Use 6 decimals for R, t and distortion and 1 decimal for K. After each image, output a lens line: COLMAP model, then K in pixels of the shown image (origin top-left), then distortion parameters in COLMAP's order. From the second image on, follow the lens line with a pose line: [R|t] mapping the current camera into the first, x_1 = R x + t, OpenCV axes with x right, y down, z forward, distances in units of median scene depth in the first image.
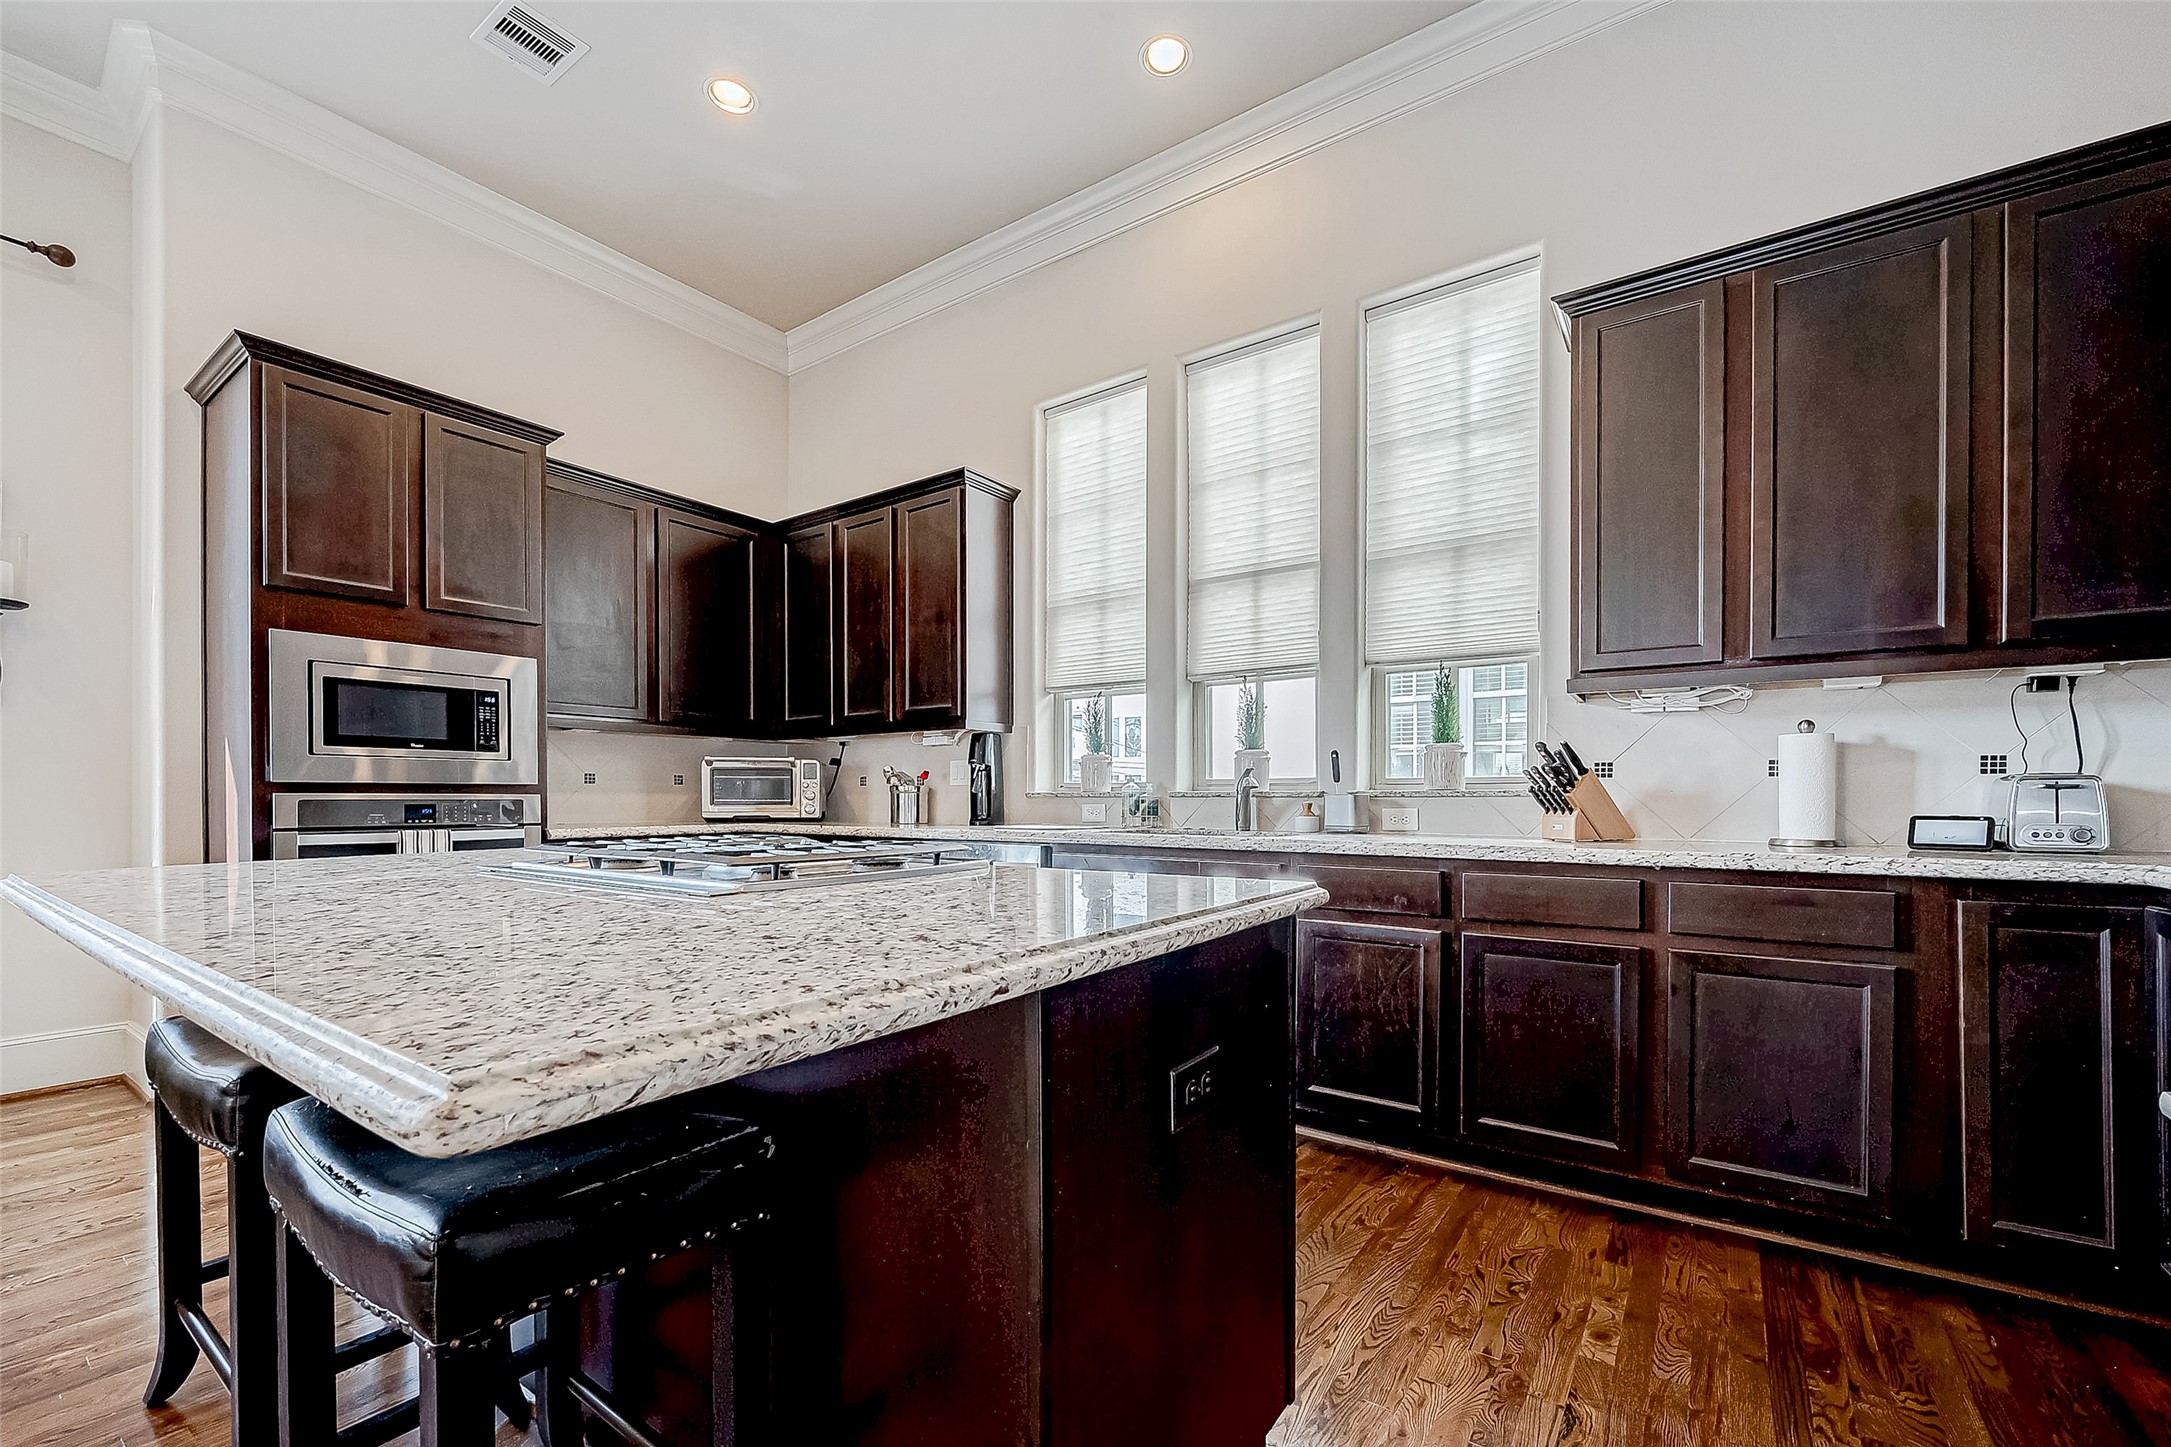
lens RADIAL K [[864.8, 0, 1112.2], [0, 864.8, 806.2], [0, 0, 1]] dist [0.000311, 0.000118]
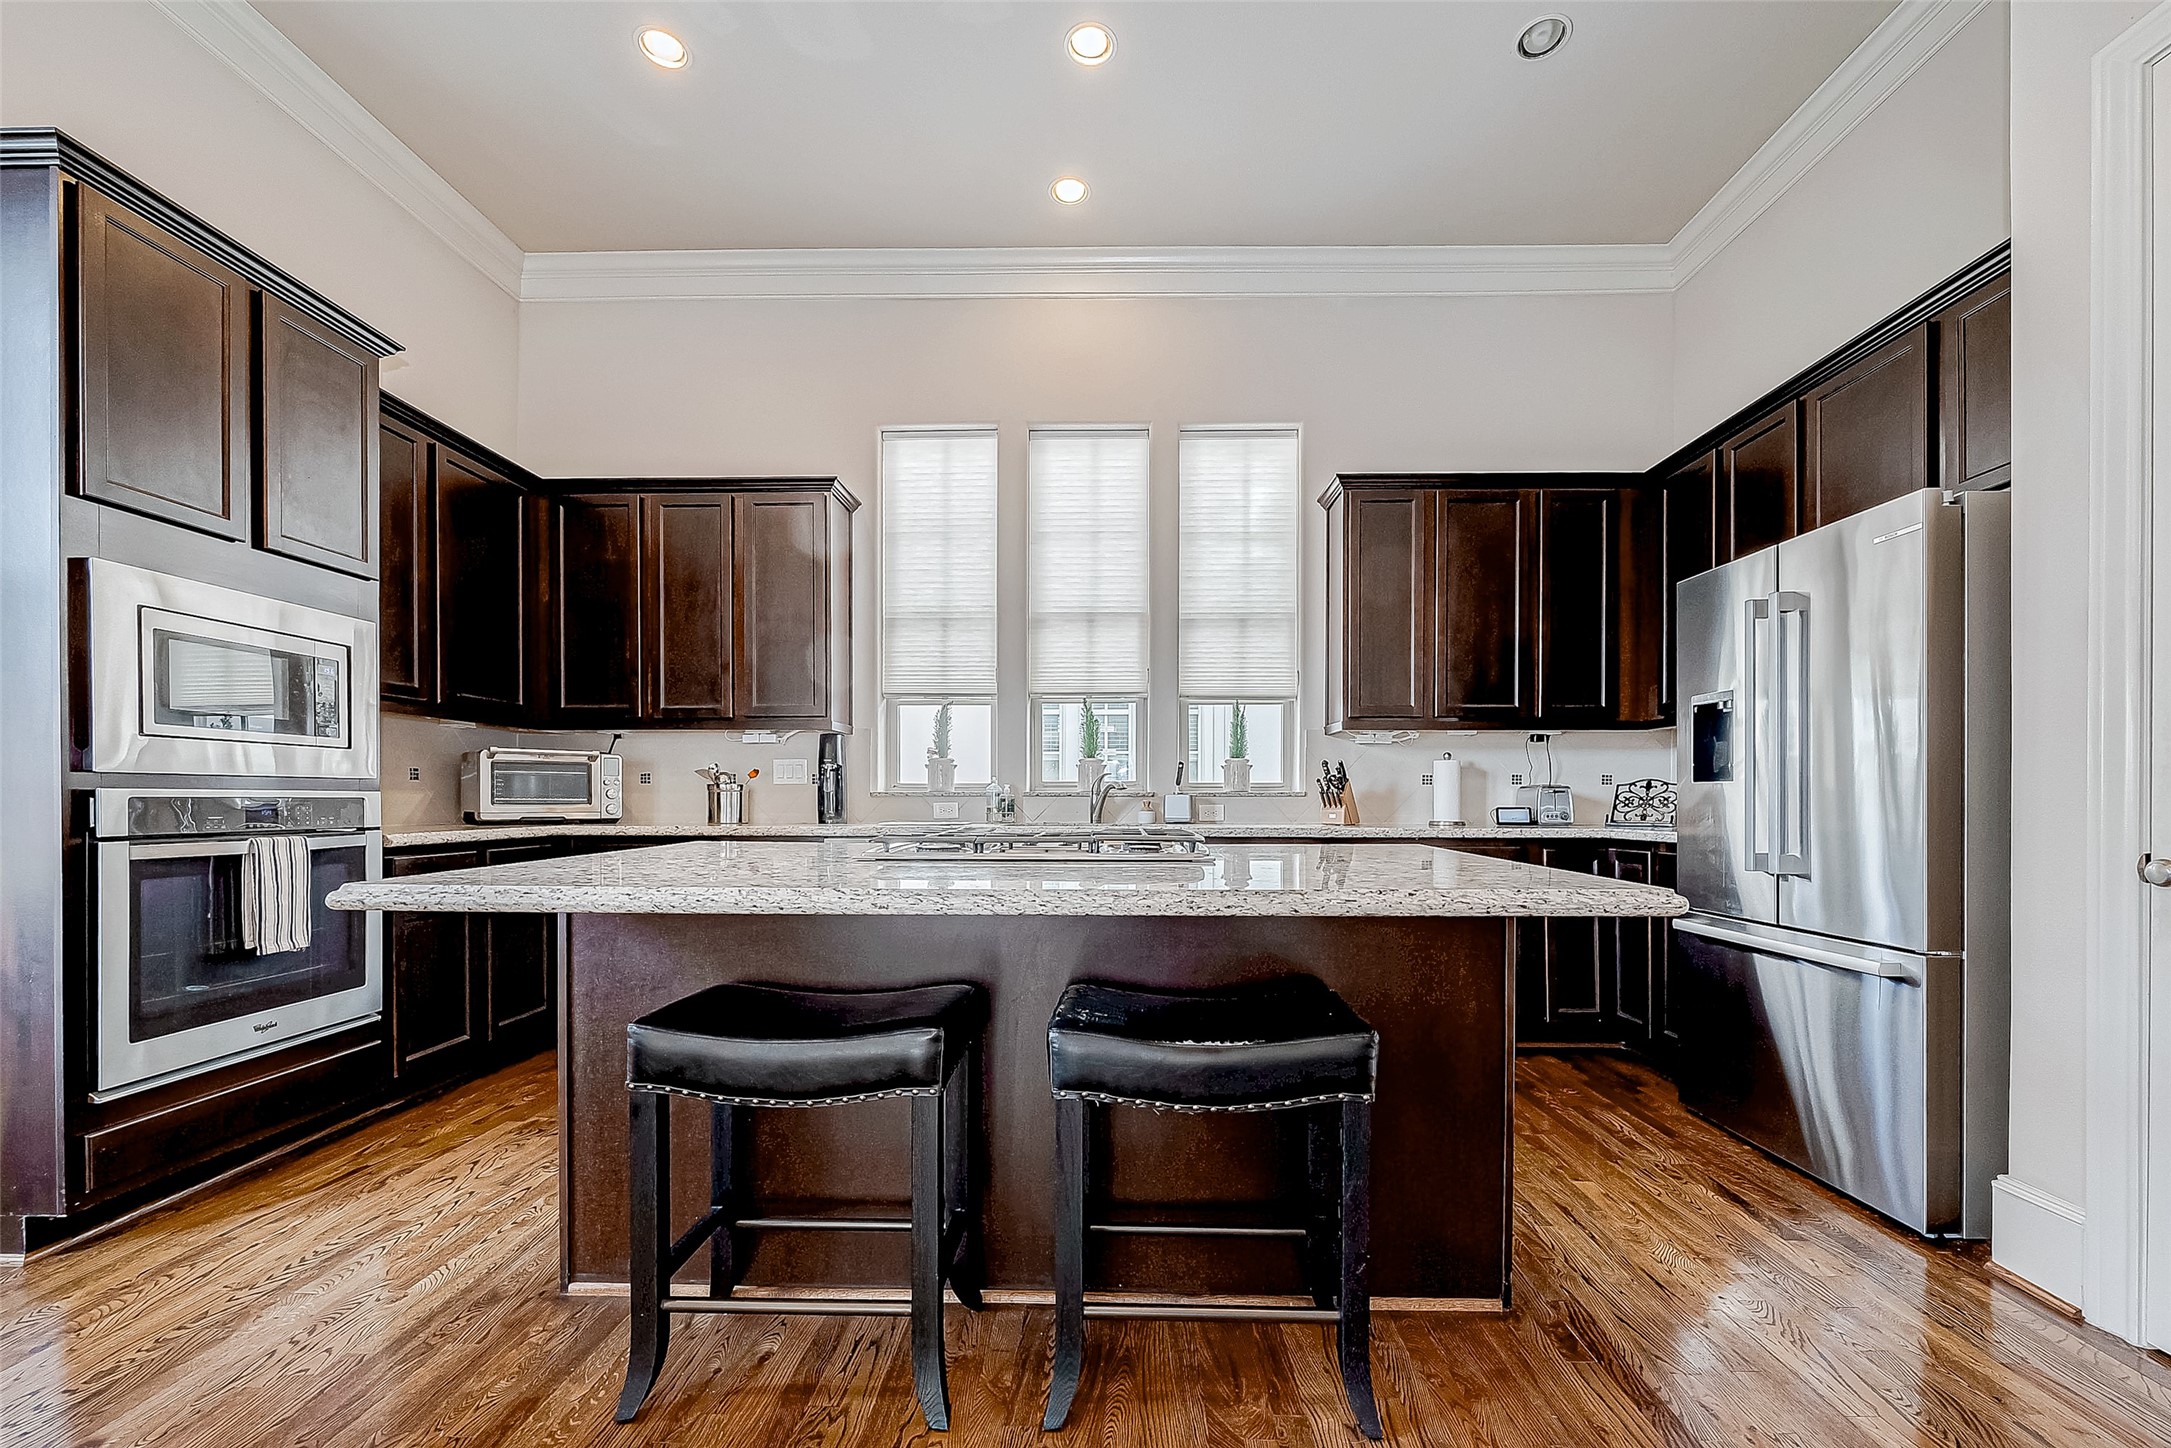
lens RADIAL K [[864.8, 0, 1112.2], [0, 864.8, 806.7], [0, 0, 1]] dist [0.000311, 0.000118]
pose [[0.830663, -0.004516, 0.556757, -0.532813], [0.004614, 0.999989, 0.001229, 0.003035], [-0.556756, 0.001548, 0.830674, -0.047212]]
